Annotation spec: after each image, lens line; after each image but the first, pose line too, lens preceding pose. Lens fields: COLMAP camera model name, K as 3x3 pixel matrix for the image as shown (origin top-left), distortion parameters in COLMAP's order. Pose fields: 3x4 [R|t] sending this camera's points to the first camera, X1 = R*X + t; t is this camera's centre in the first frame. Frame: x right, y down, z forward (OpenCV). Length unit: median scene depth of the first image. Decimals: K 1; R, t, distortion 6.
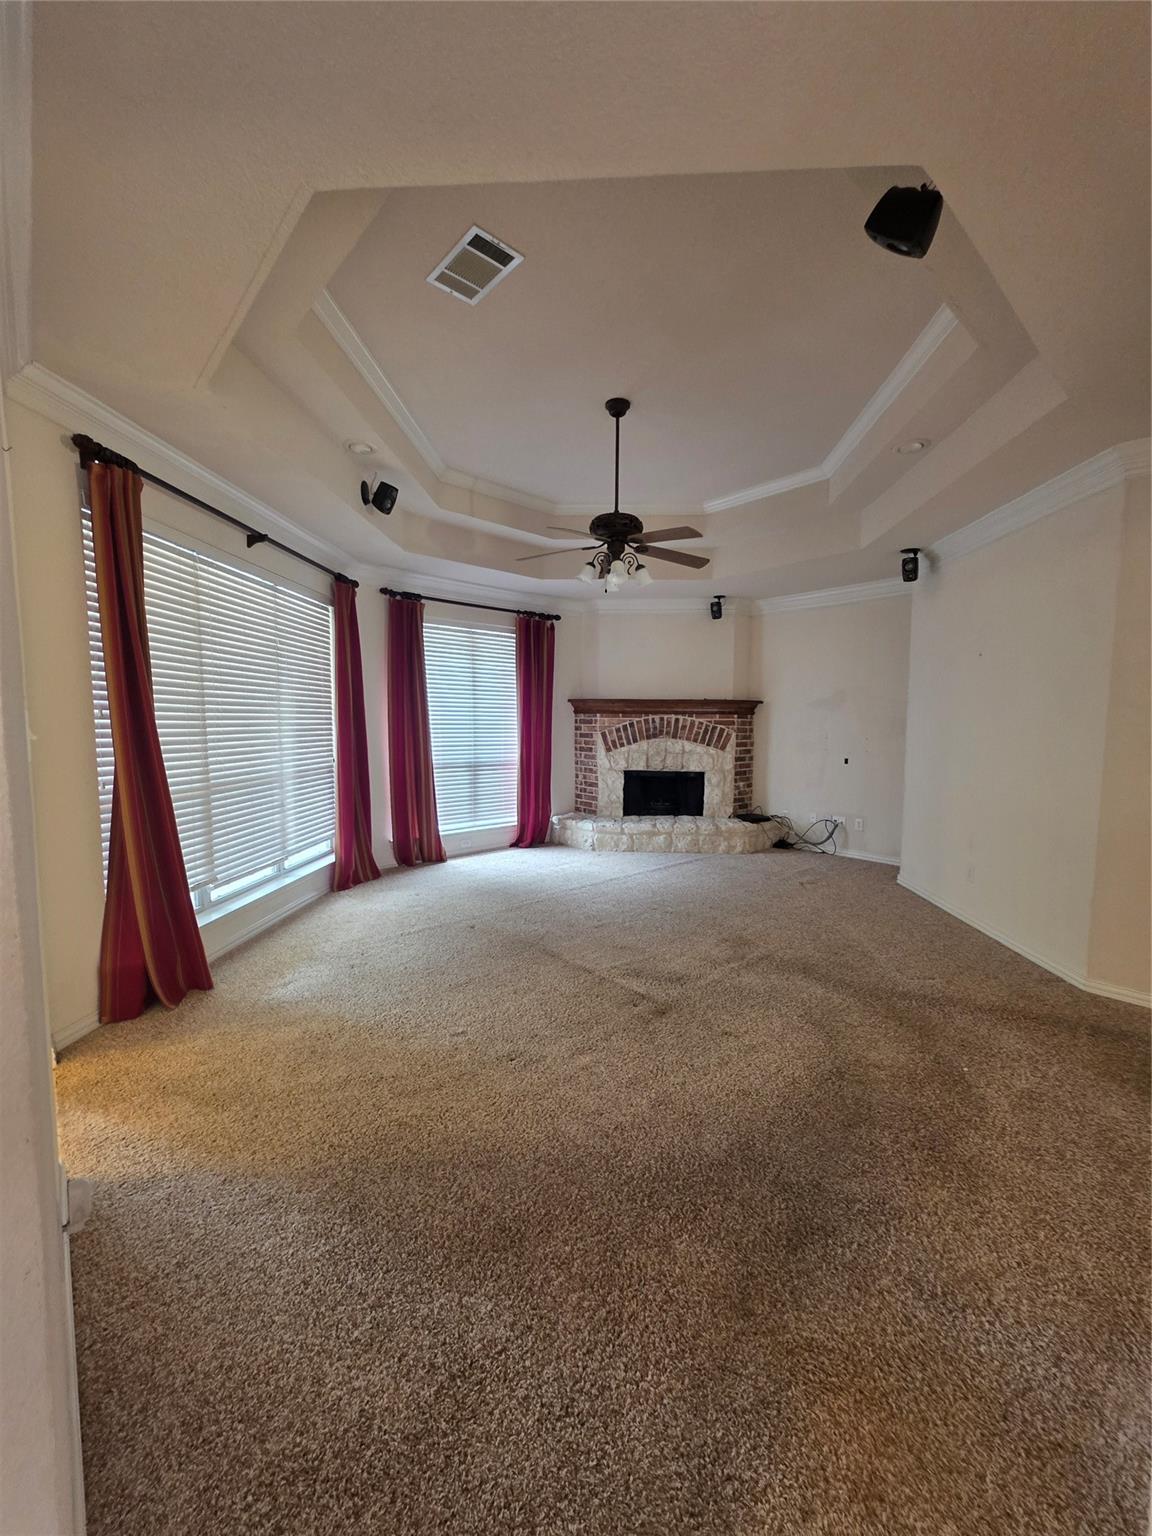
lens RADIAL K [[609.9, 0, 582.3], [0, 609.9, 770.9], [0, 0, 1]] dist [0.003815, -0.000189]
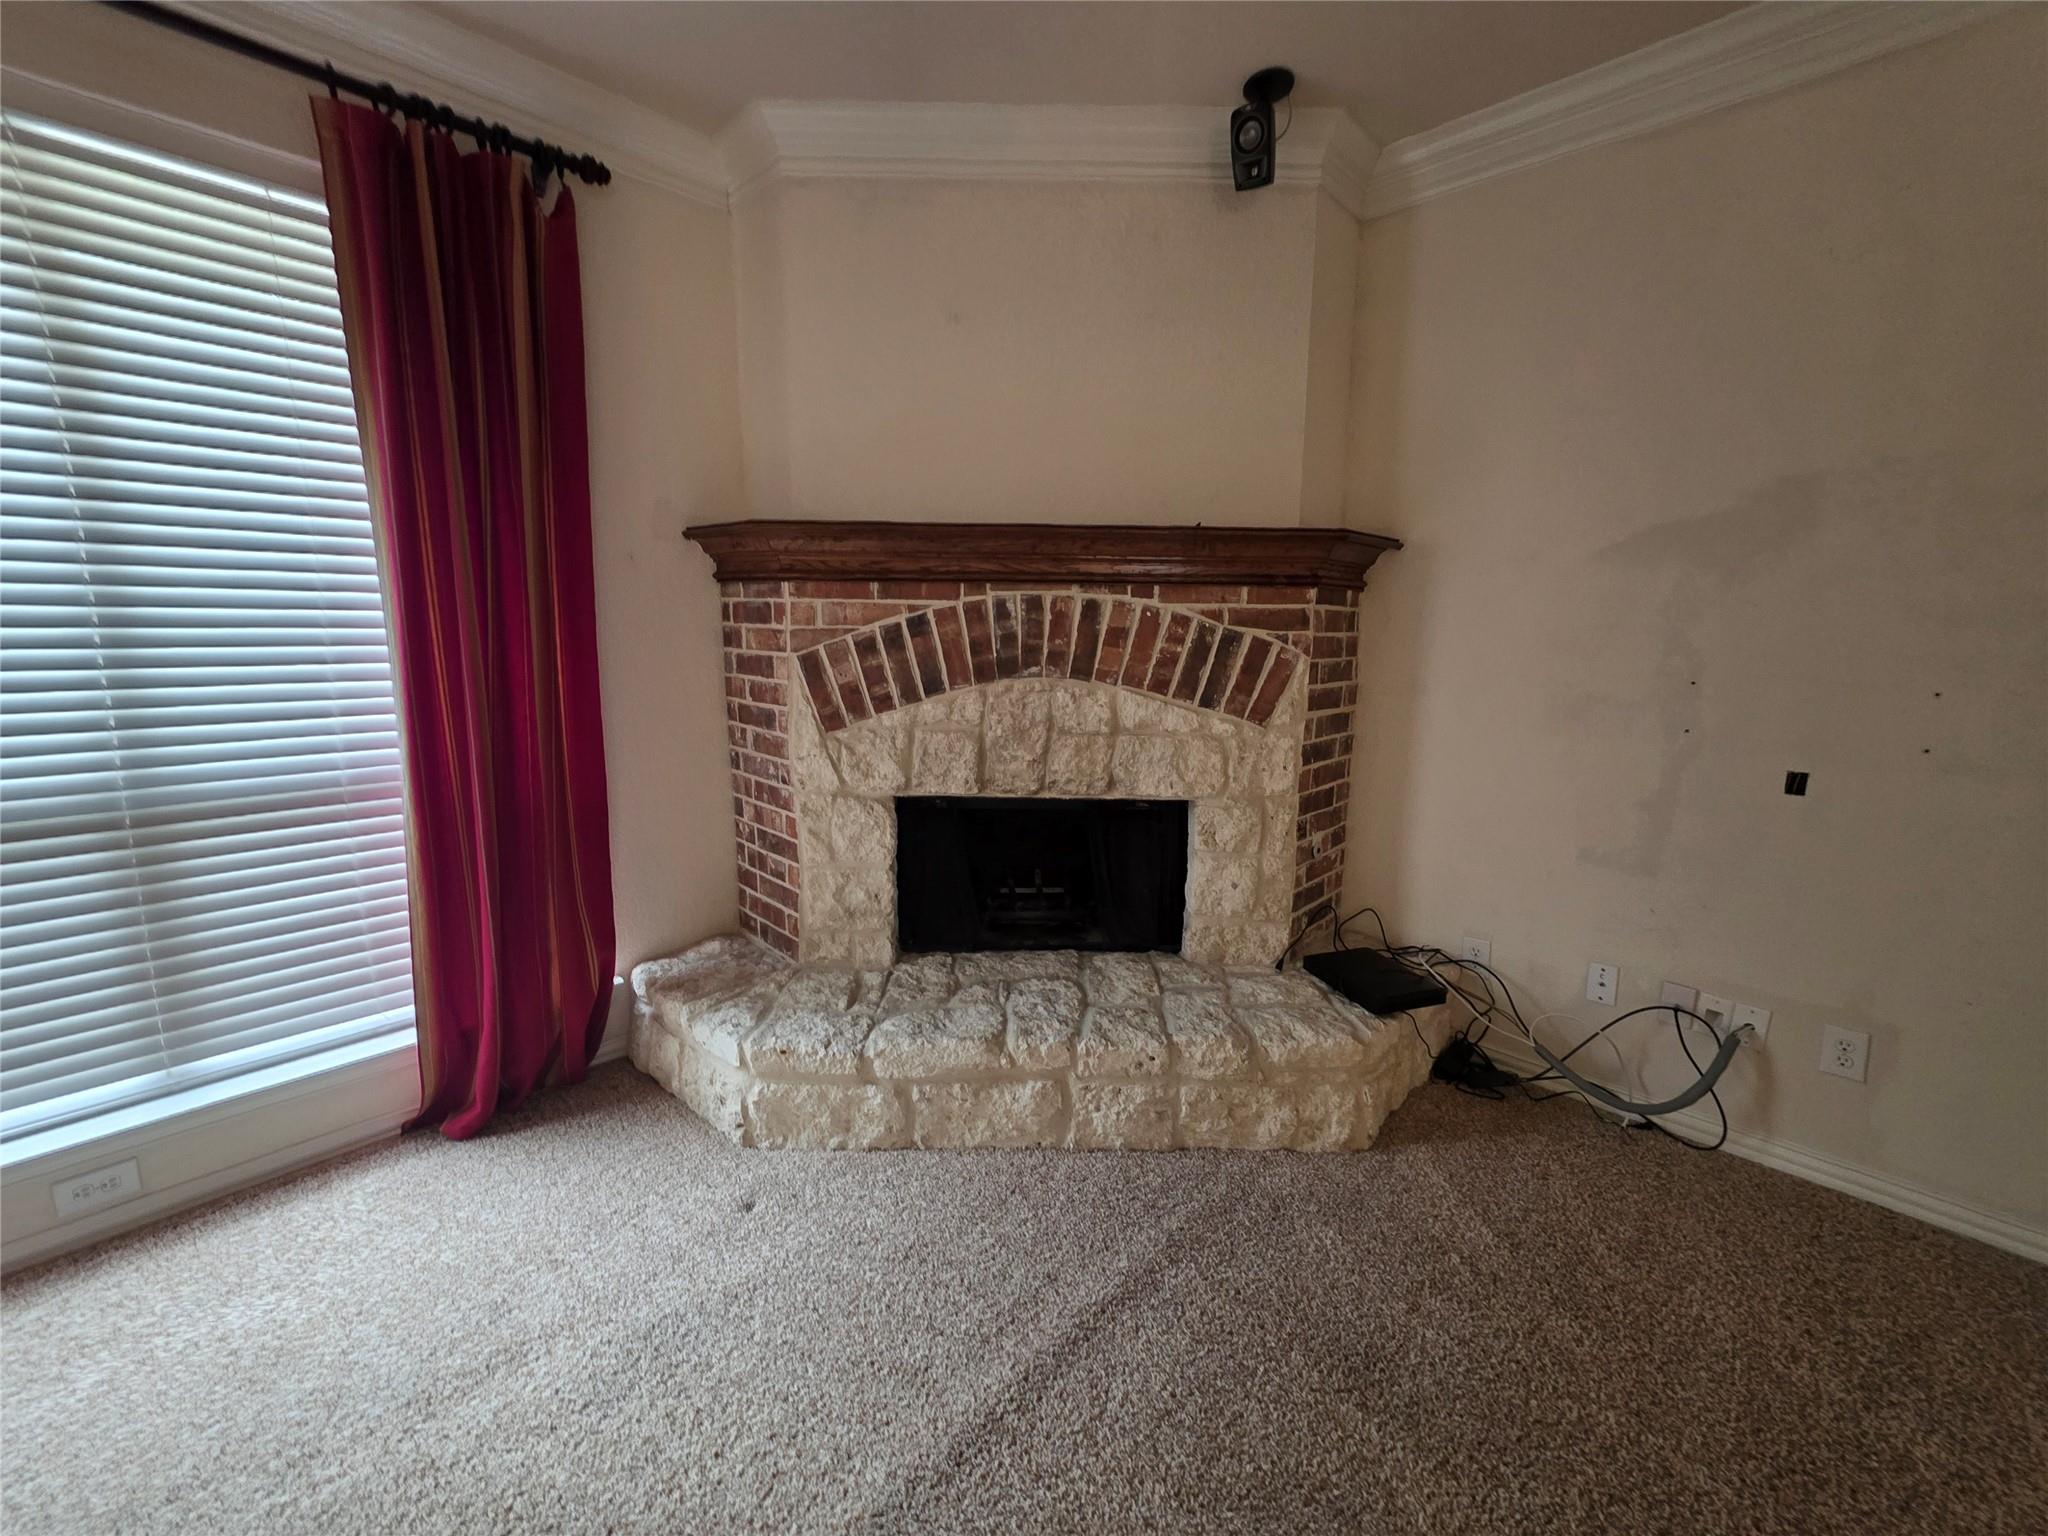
lens RADIAL K [[831.7, 0, 1020.7], [0, 831.7, 745.4], [0, 0, 1]] dist [0.000602, -0.000009]
pose [[0.997879, -0.006283, 0.064788, 0.101130], [0.001763, 0.997574, 0.069591, -0.049216], [-0.065068, -0.069330, 0.995470, 0.640319]]
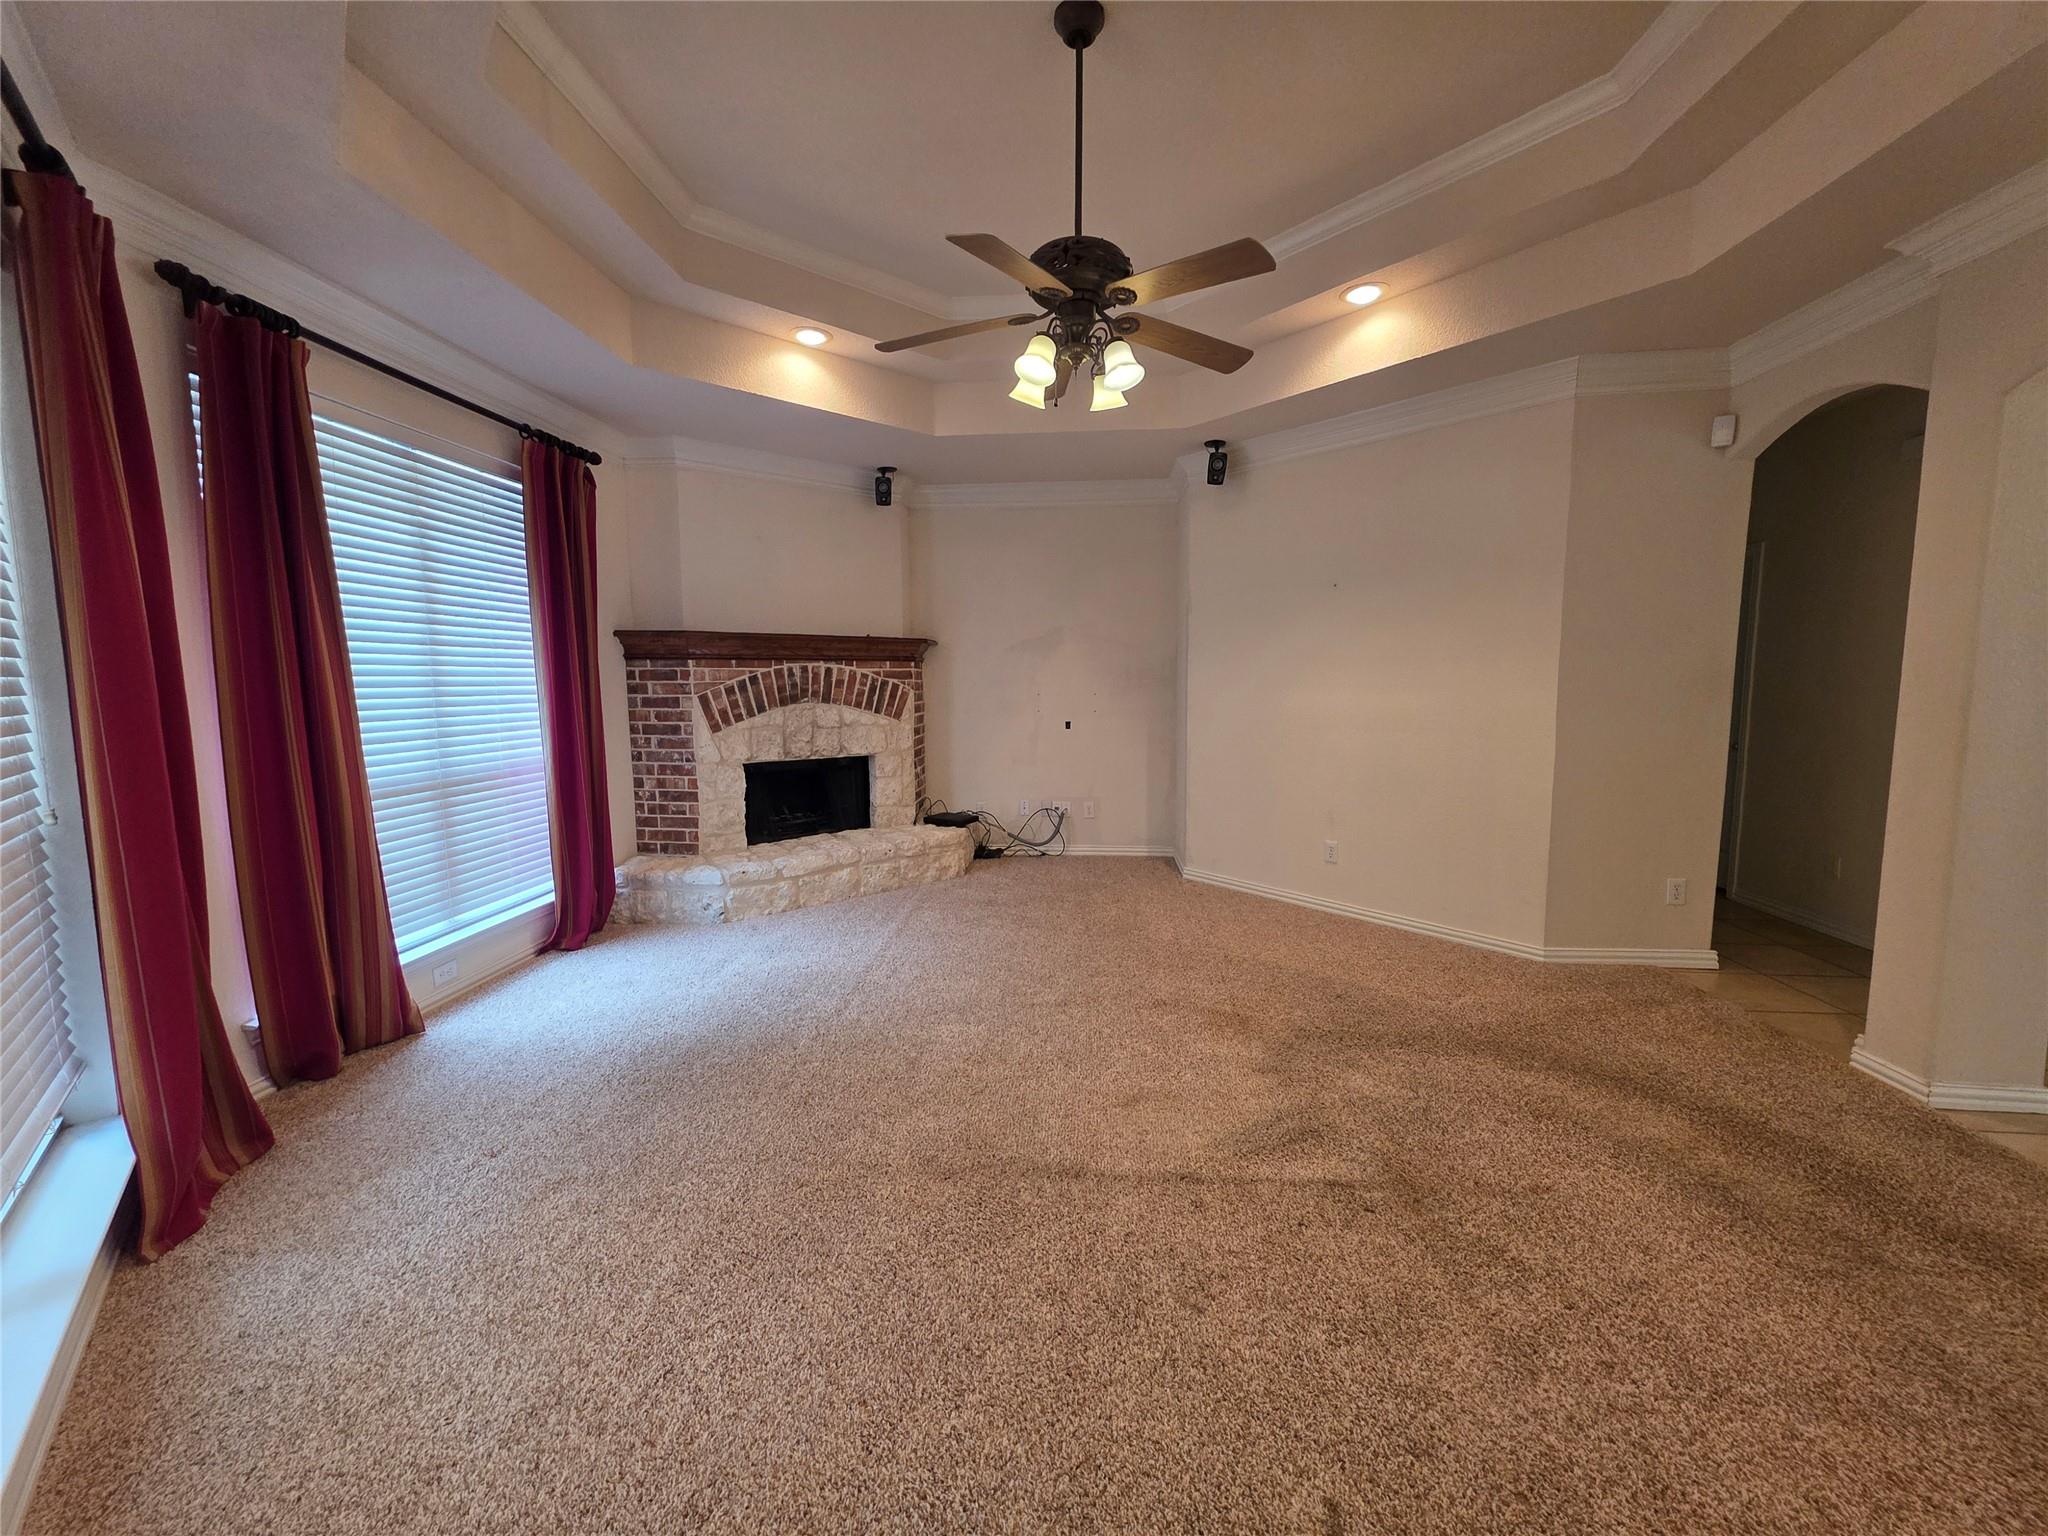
lens RADIAL K [[813.2, 0, 1028.4], [0, 813.2, 756.8], [0, 0, 1]] dist [0.003815, -0.000189]
pose [[0.726253, -0.078886, 0.682886, -0.245263], [0.068704, 0.996749, 0.042075, -0.020682], [-0.683986, 0.016360, 0.729312, 0.298552]]
